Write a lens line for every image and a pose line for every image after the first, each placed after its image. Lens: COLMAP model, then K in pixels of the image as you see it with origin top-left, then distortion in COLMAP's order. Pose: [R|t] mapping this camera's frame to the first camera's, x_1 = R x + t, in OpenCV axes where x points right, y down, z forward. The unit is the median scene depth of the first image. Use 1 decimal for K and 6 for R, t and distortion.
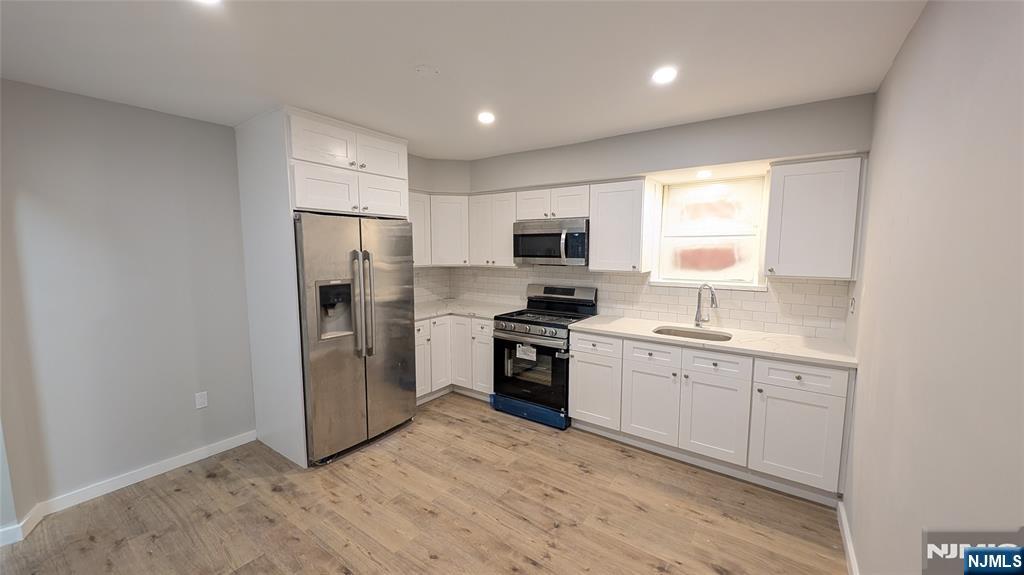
lens RADIAL K [[381.9, 0, 512.0], [0, 381.9, 287.5], [0, 0, 1]] dist [0.000528, -0.000272]
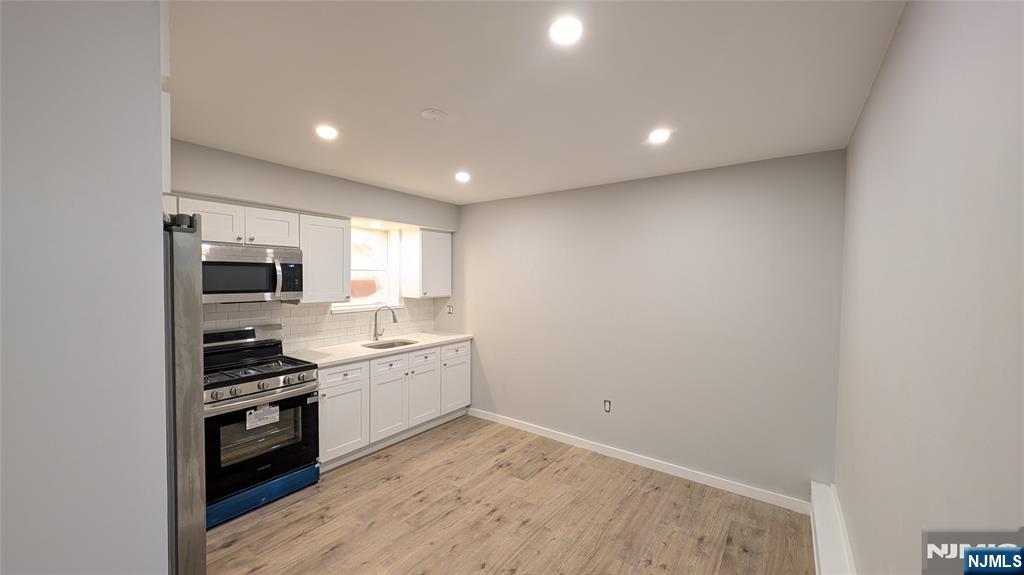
lens RADIAL K [[381.9, 0, 512.0], [0, 381.9, 287.5], [0, 0, 1]] dist [0.000528, -0.000272]
pose [[-0.001113, -0.029736, 0.999557, -0.822120], [0.095139, 0.995021, 0.029707, -0.072274], [-0.995463, 0.095130, 0.001721, 0.542039]]
